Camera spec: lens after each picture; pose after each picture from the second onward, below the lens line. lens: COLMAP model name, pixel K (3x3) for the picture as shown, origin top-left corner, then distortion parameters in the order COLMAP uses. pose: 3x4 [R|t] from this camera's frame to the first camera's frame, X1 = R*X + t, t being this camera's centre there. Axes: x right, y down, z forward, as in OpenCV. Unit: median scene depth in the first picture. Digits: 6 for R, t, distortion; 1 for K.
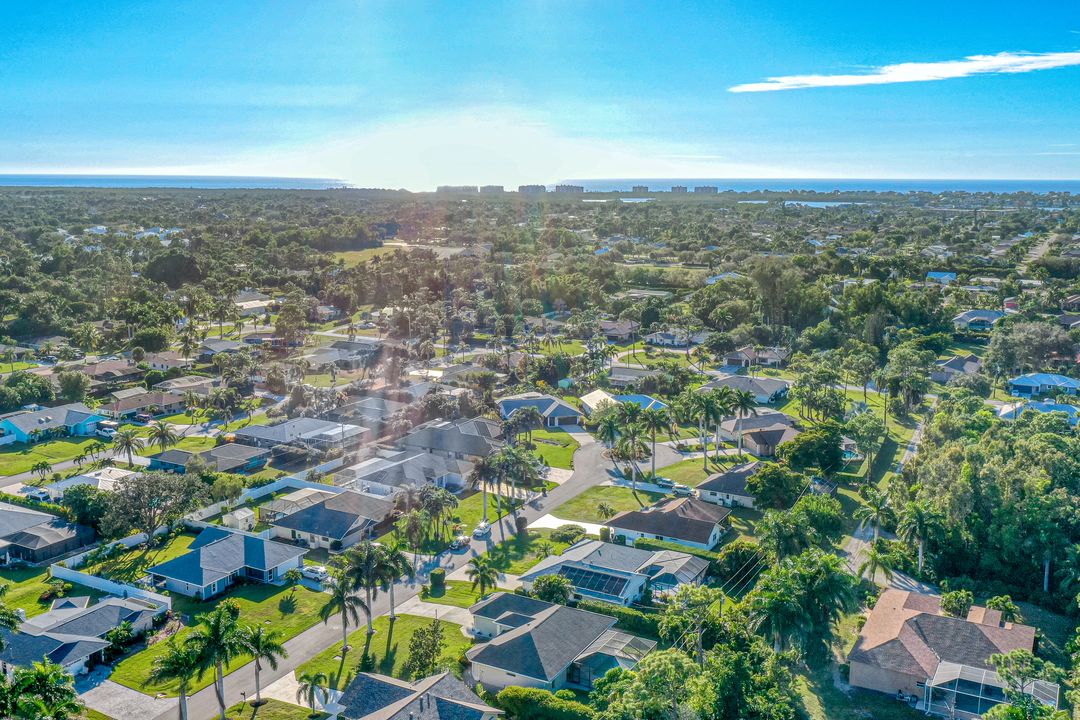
lens RADIAL K [[976.9, 0, 536.9], [0, 976.9, 346.7], [0, 0, 1]] dist [-0.000085, -0.009842]
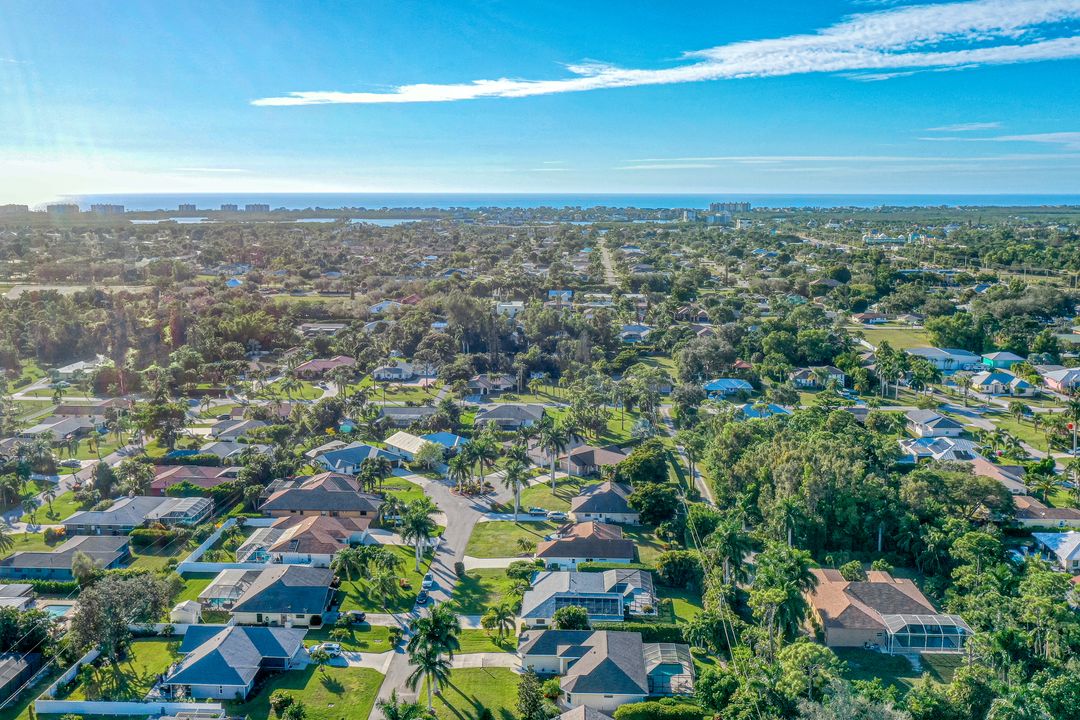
lens RADIAL K [[976.9, 0, 536.9], [0, 976.9, 346.7], [0, 0, 1]] dist [-0.000085, -0.009842]
pose [[0.899773, -0.069049, 0.430860, -0.353807], [0.076089, 0.997101, 0.000895, -0.051386], [-0.429672, 0.031978, 0.902418, -0.009404]]
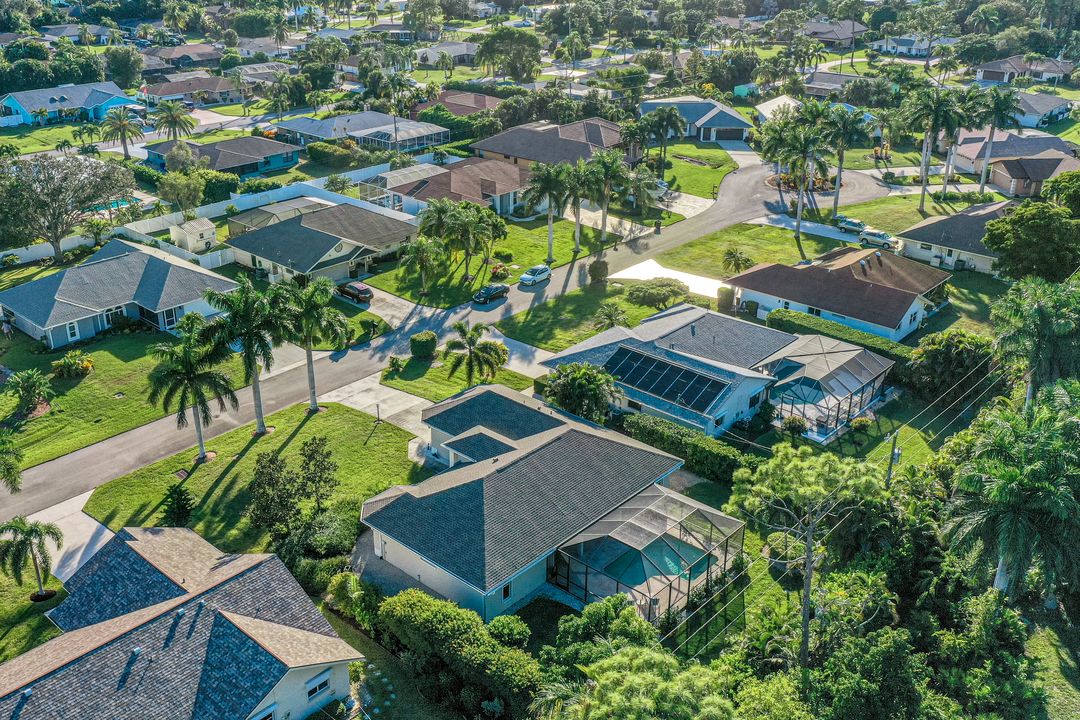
lens RADIAL K [[976.9, 0, 536.9], [0, 976.9, 346.7], [0, 0, 1]] dist [-0.000085, -0.009842]
pose [[0.973824, 0.091386, -0.208121, 0.075784], [-0.034833, 0.964803, 0.260657, 0.059333], [0.224616, -0.246584, 0.942732, 0.348770]]
